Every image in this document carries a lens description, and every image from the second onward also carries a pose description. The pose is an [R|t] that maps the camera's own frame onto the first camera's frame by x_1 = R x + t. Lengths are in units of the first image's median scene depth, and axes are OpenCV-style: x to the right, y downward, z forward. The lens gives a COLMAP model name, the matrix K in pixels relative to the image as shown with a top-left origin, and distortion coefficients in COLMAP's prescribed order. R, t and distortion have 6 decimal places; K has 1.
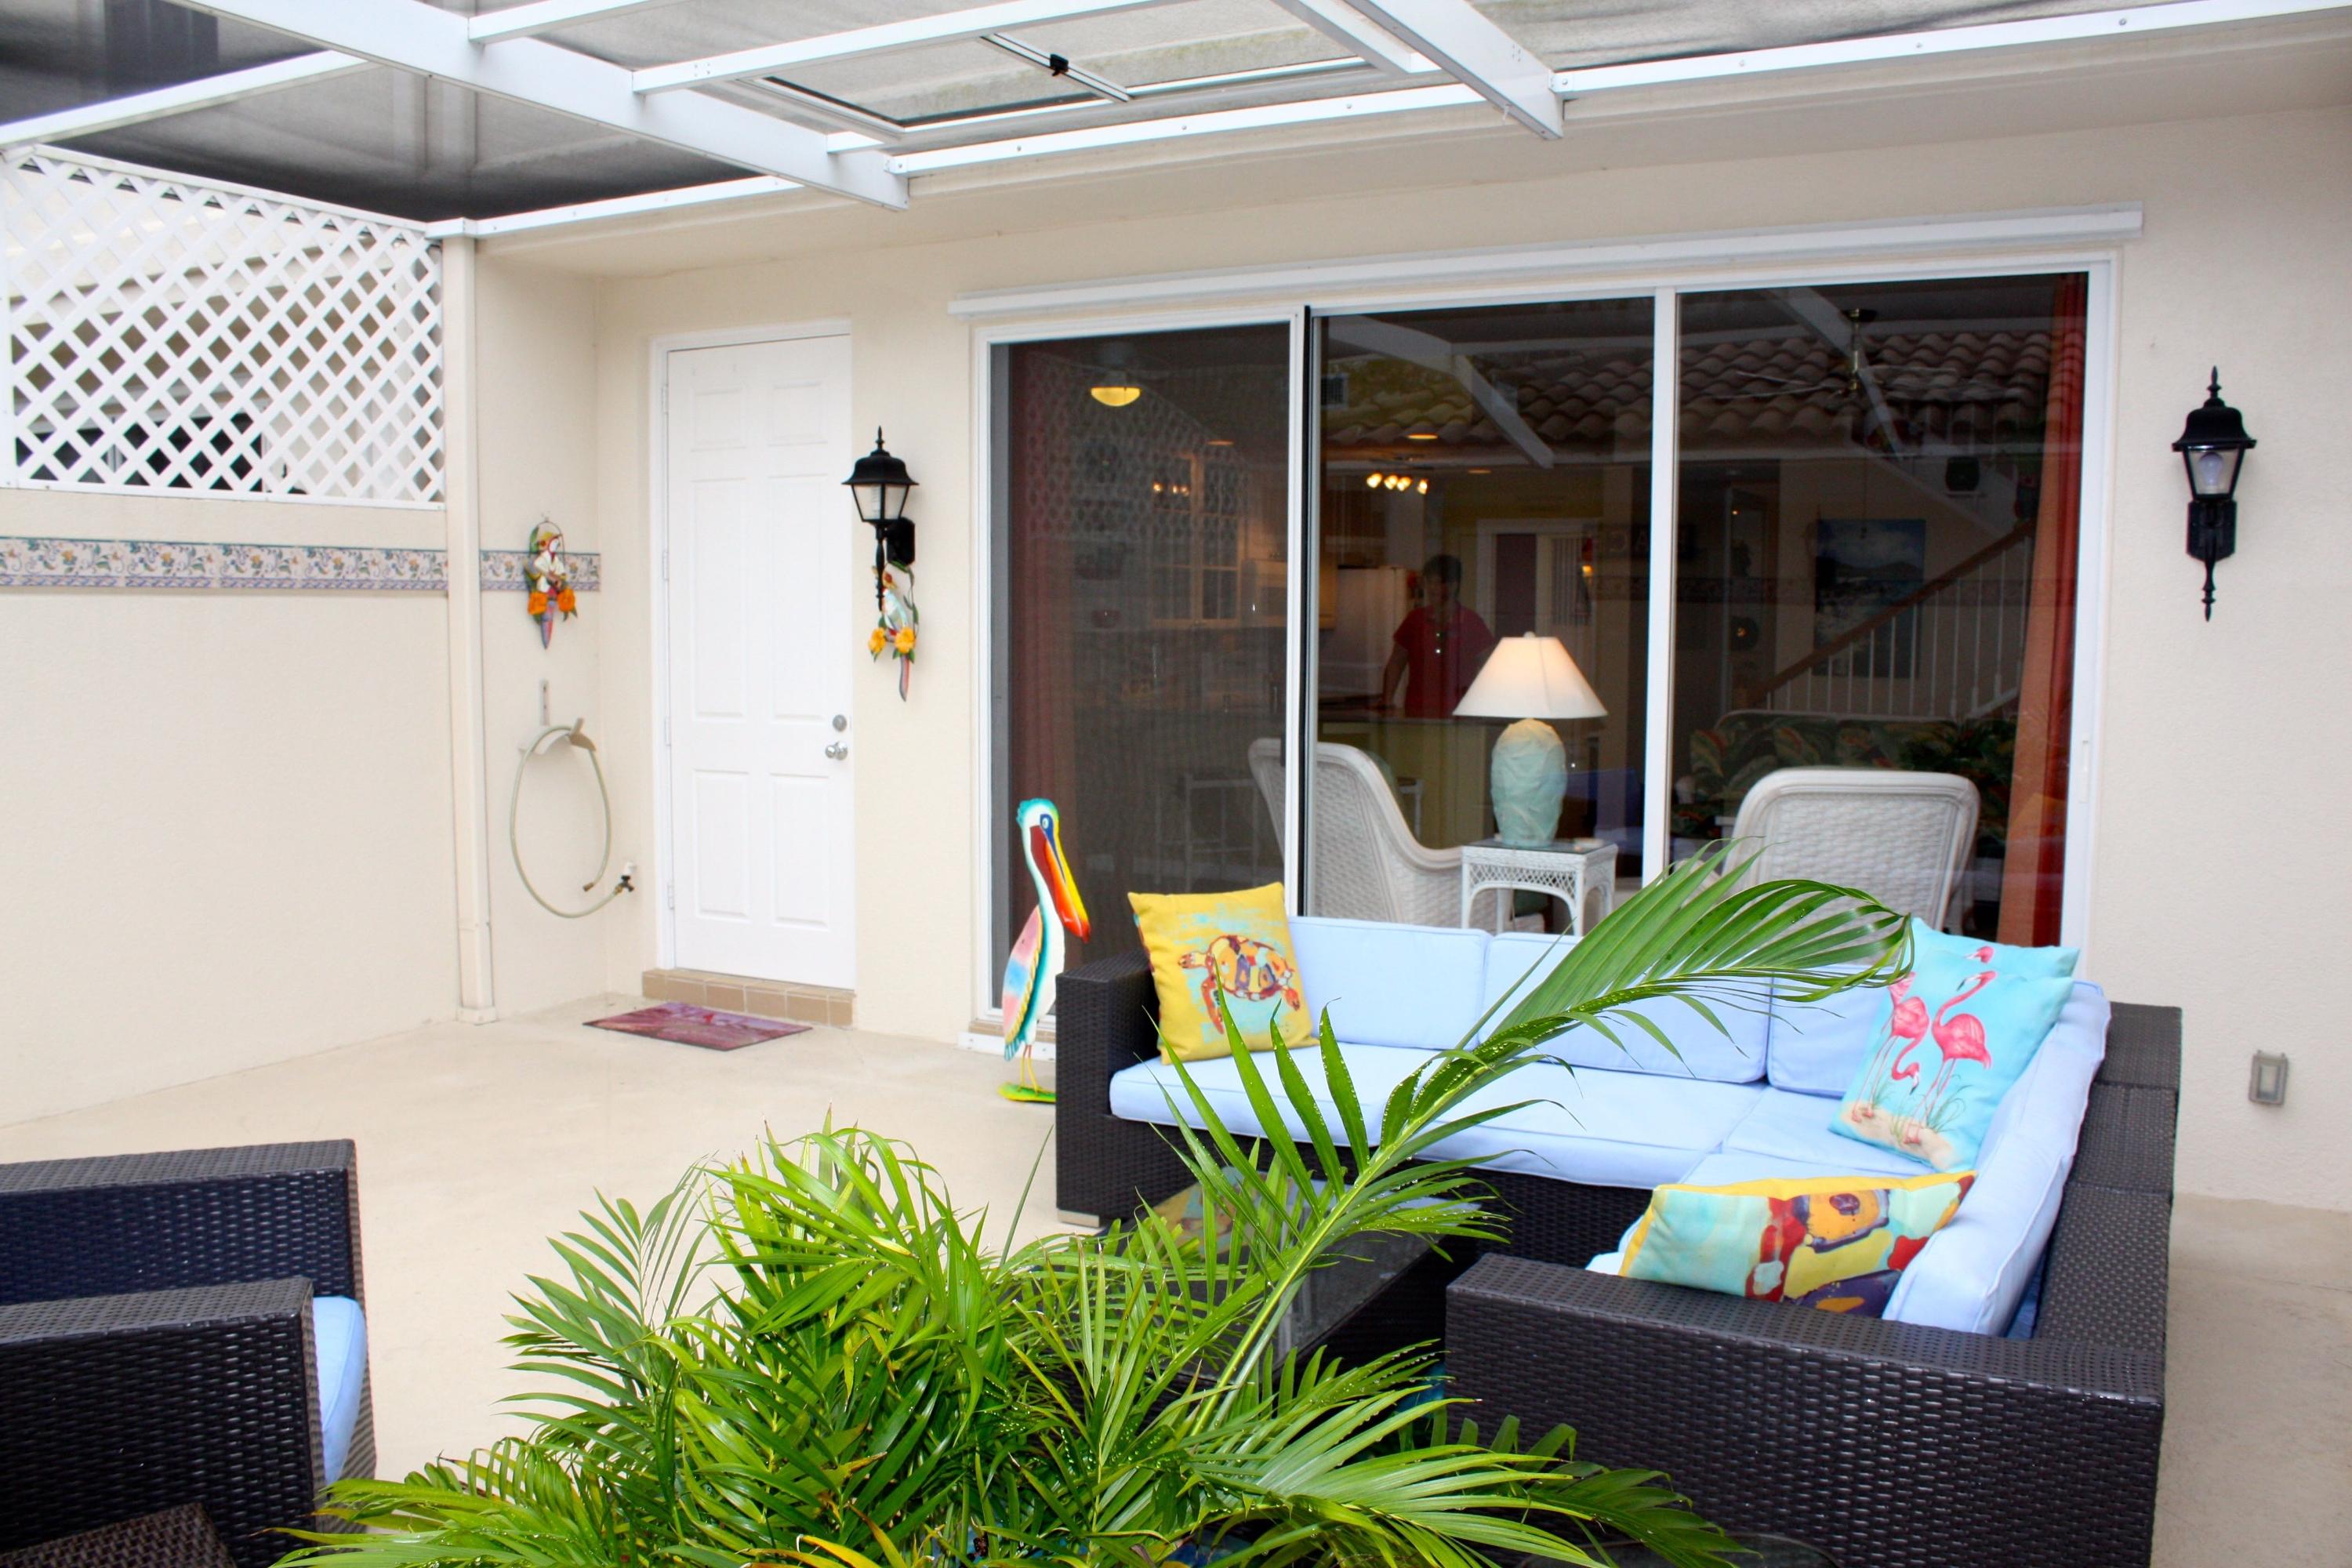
lens RADIAL K [[1962.7, 0, 1171.2], [0, 1962.7, 791.8], [0, 0, 1]] dist [-0.164061, 0.142887]
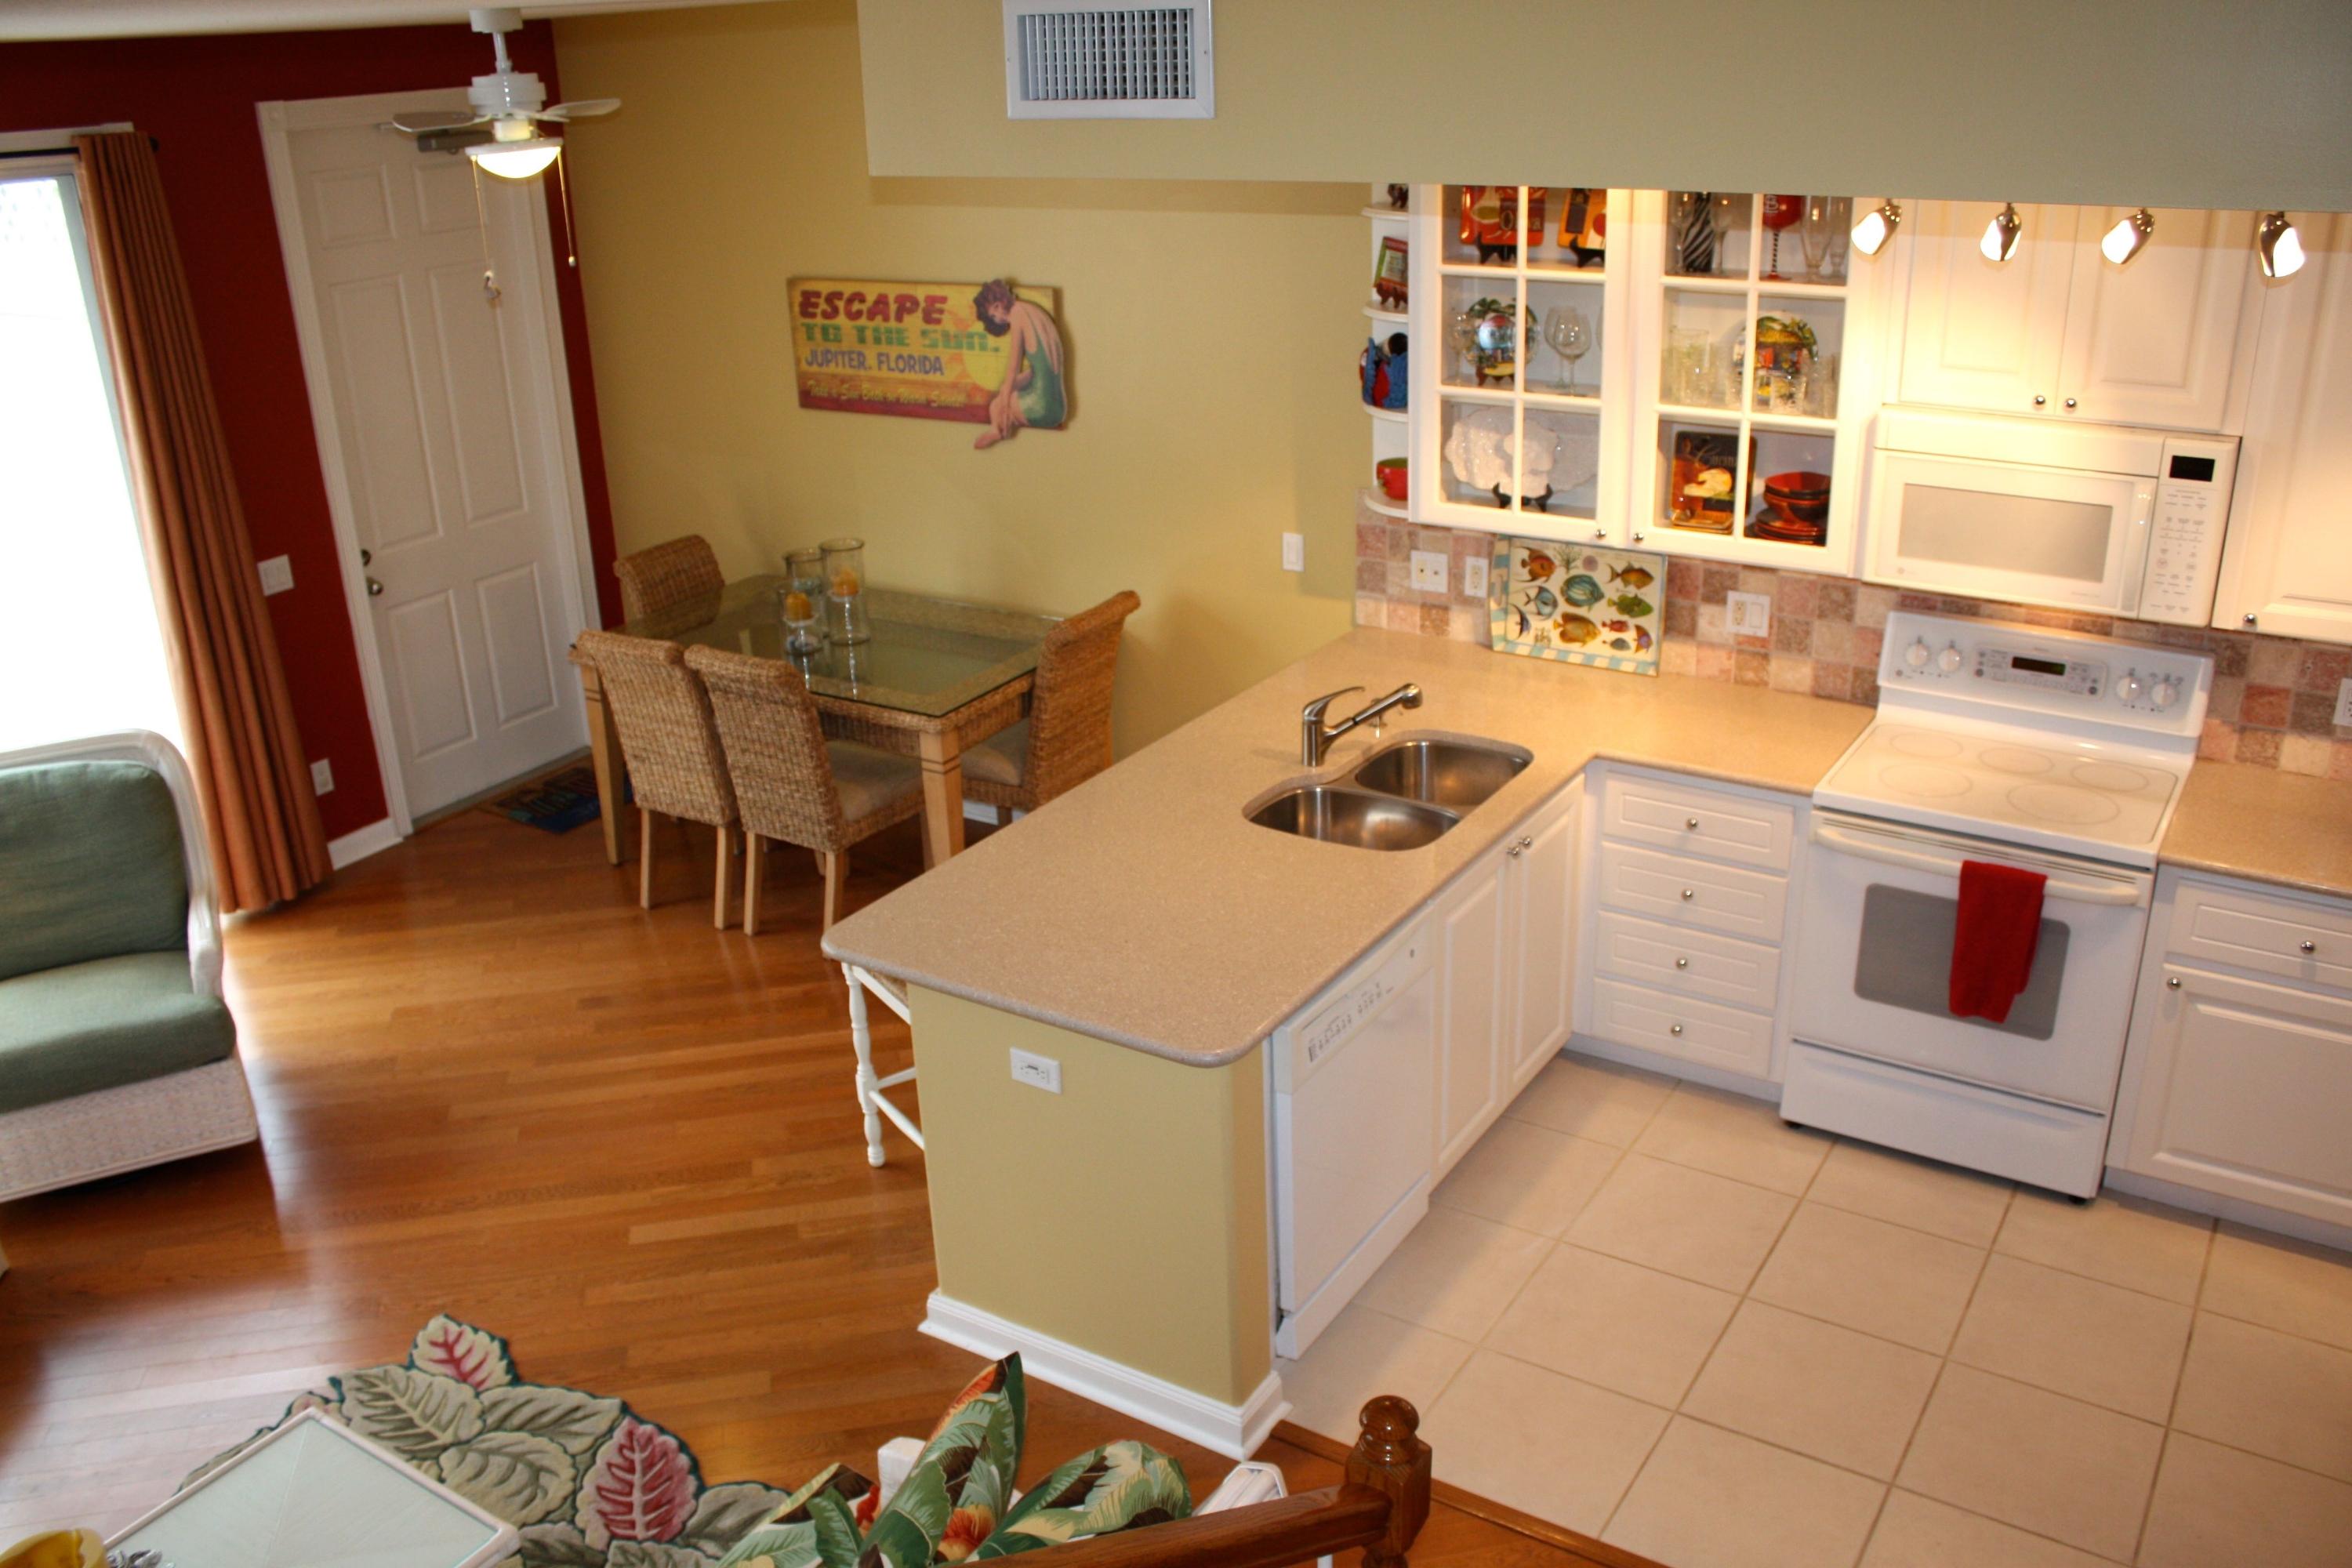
lens RADIAL K [[1962.7, 0, 1171.2], [0, 1962.7, 791.8], [0, 0, 1]] dist [-0.164061, 0.142887]
pose [[-0.078962, 0.372134, -0.924814, 0.469534], [-0.055459, 0.924634, 0.376797, -0.202030], [0.995334, 0.081042, -0.052373, 0.989081]]
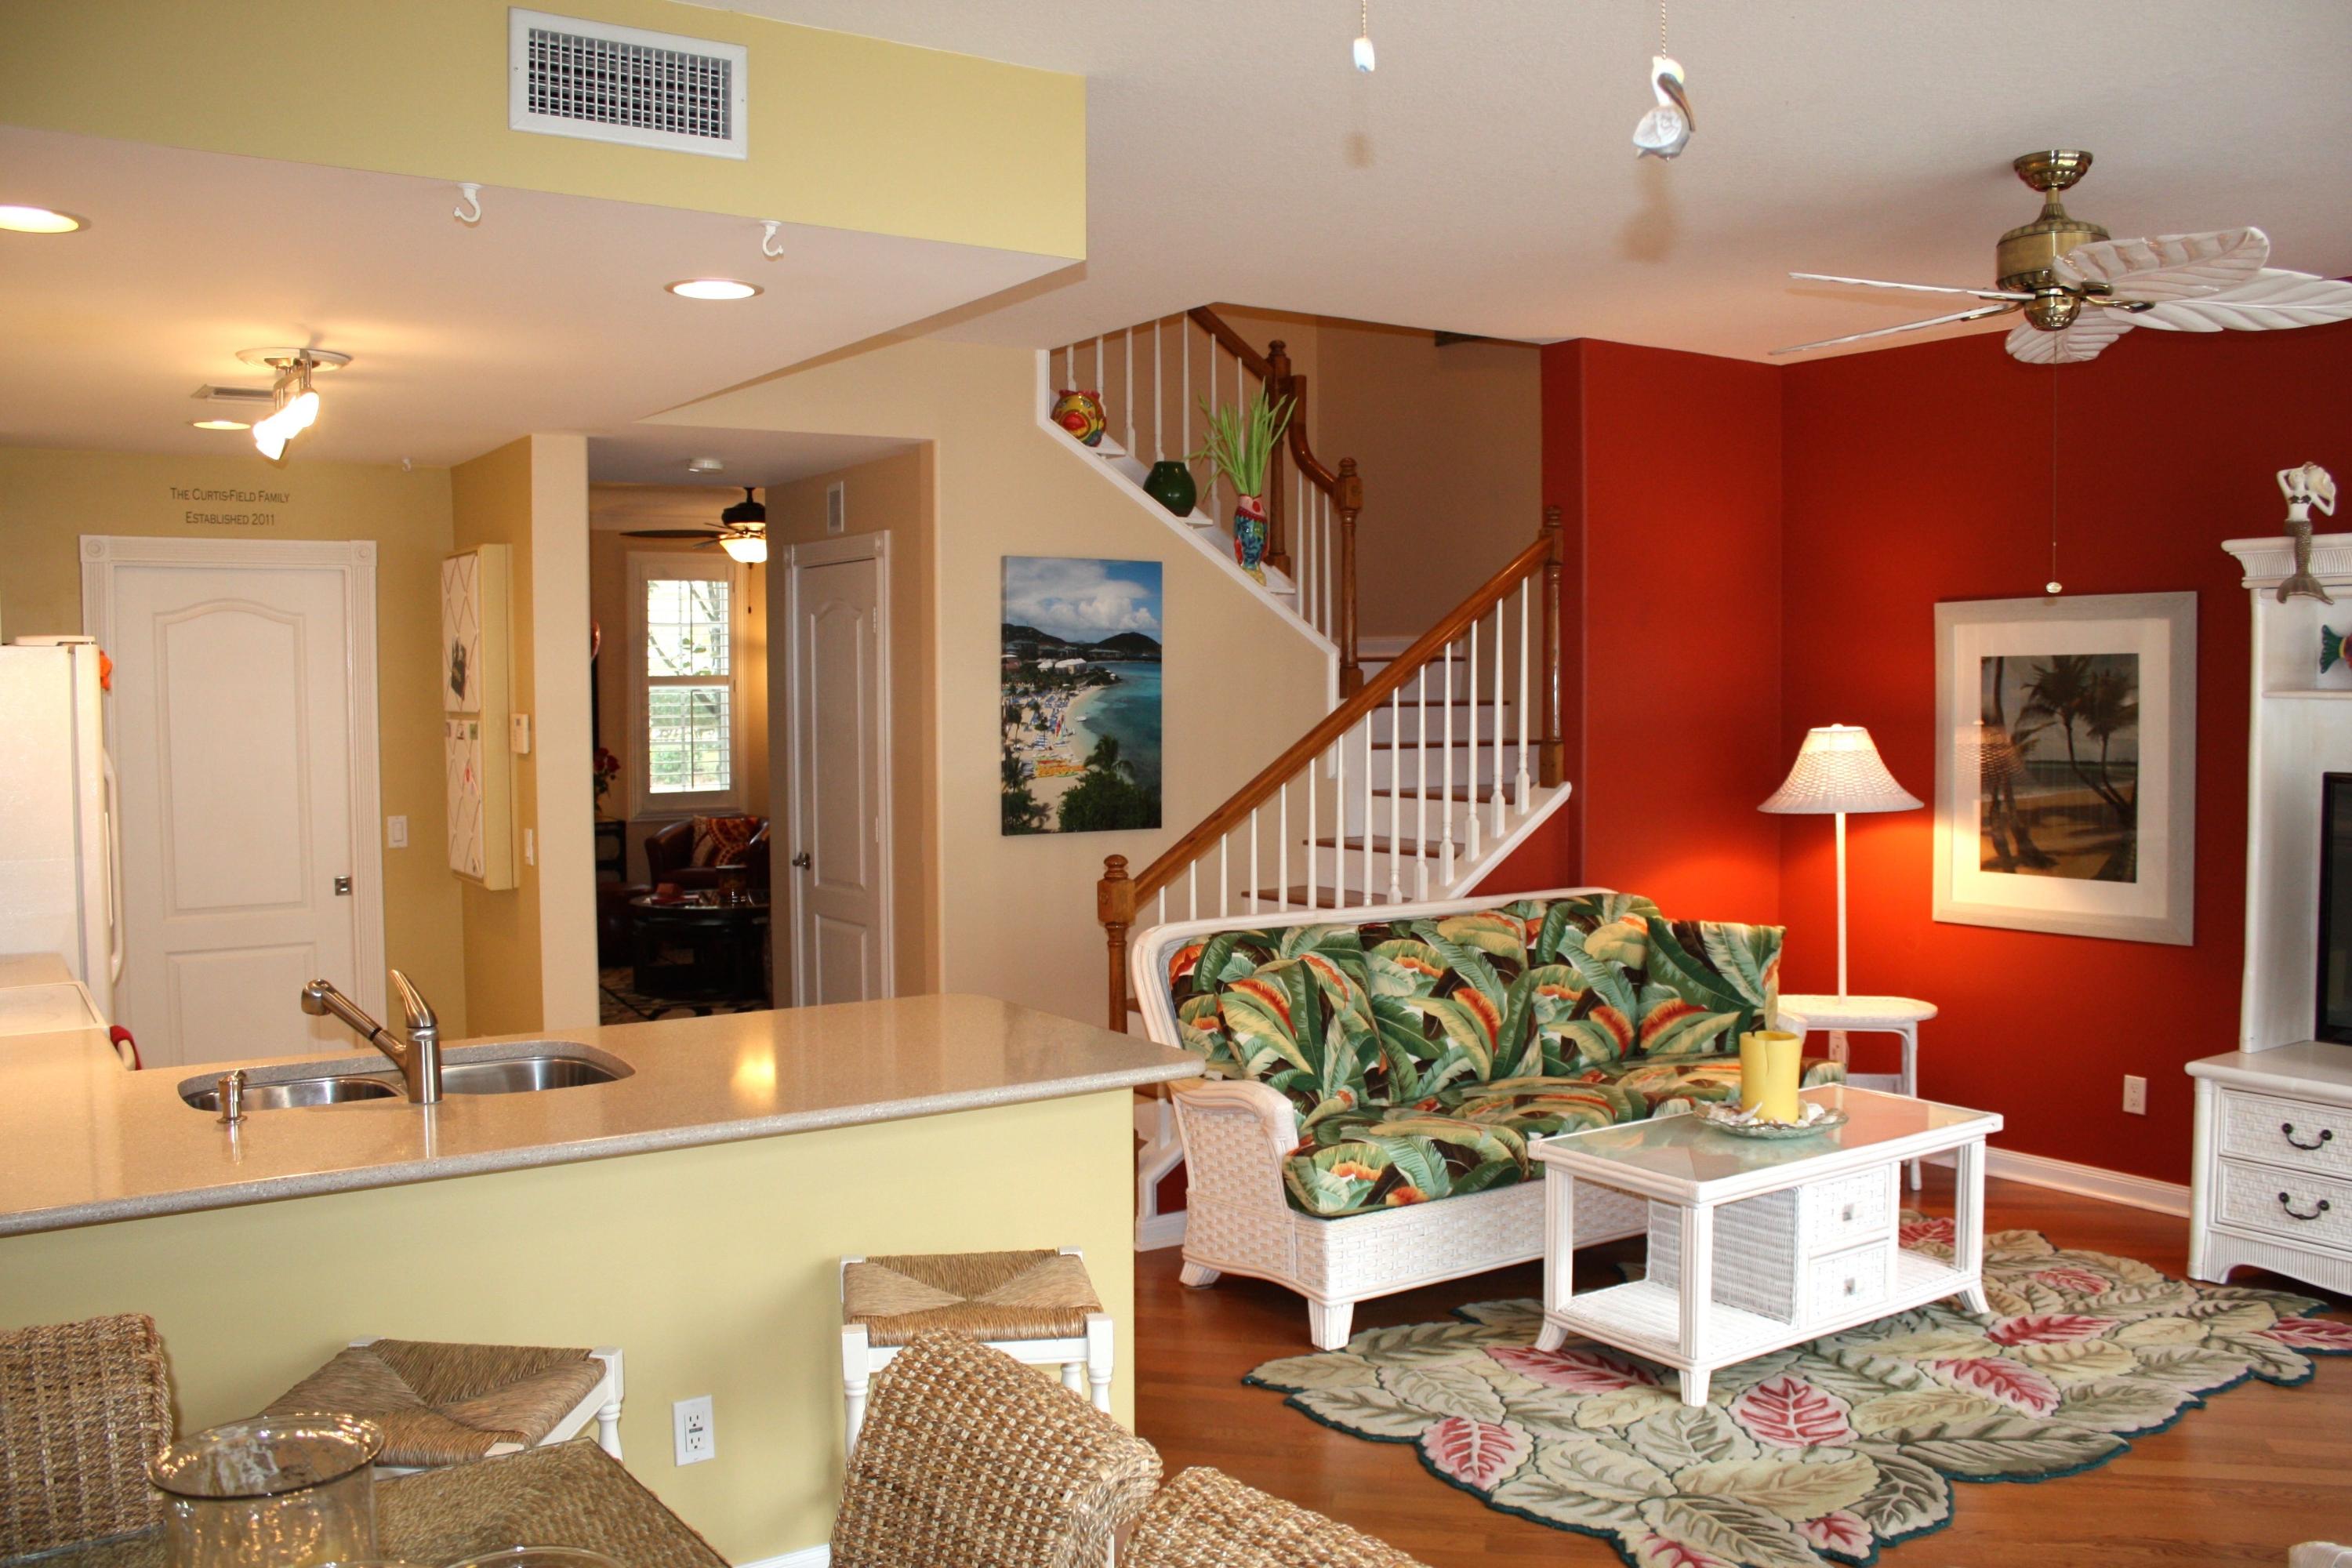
lens RADIAL K [[1962.7, 0, 1171.2], [0, 1962.7, 791.8], [0, 0, 1]] dist [-0.164061, 0.142887]
pose [[0.460623, -0.058745, 0.885650, -0.155282], [0.088478, 0.995877, 0.020039, -0.086458], [-0.883175, 0.069130, 0.463921, 0.751538]]
